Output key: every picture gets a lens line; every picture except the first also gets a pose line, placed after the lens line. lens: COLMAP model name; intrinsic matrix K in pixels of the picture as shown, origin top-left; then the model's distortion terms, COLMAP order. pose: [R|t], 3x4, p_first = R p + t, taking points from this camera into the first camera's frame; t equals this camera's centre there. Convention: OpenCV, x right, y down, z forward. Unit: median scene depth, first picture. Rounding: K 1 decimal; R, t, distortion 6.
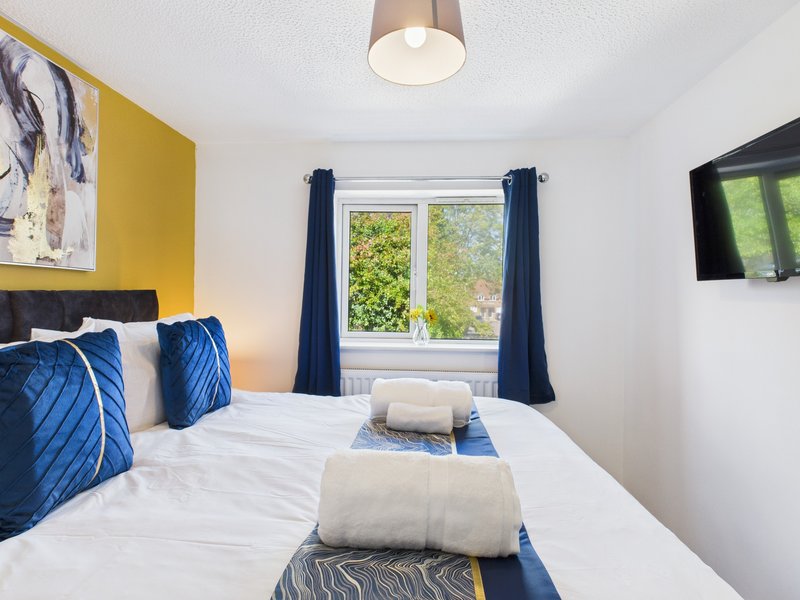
lens RADIAL K [[421.7, 0, 400.2], [0, 421.7, 306.7], [0, 0, 1]] dist [0.000372, 0.000405]
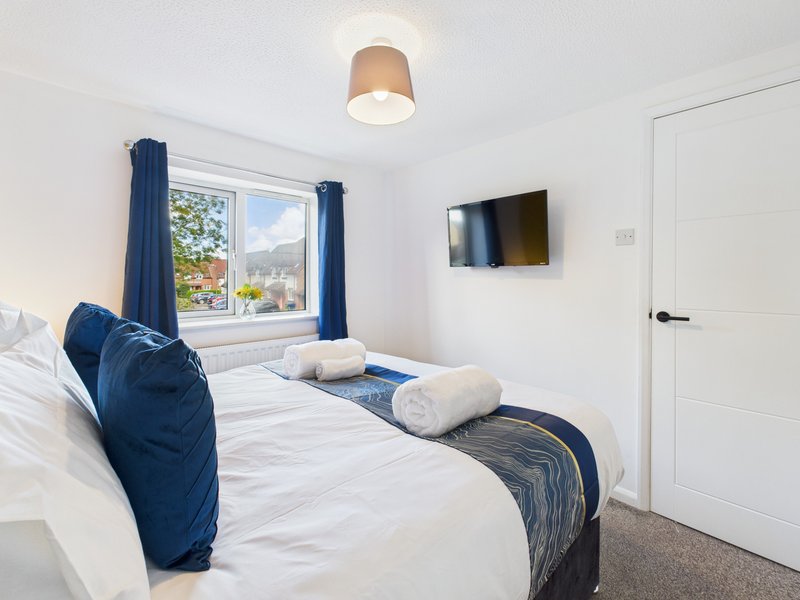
lens RADIAL K [[347.2, 0, 400.2], [0, 347.2, 296.2], [0, 0, 1]] dist [0.002499, 0.000256]
pose [[0.681027, -0.048858, 0.730626, -0.696602], [0.021425, 0.998674, 0.046812, -0.011746], [-0.731944, -0.016226, 0.681171, 0.134214]]
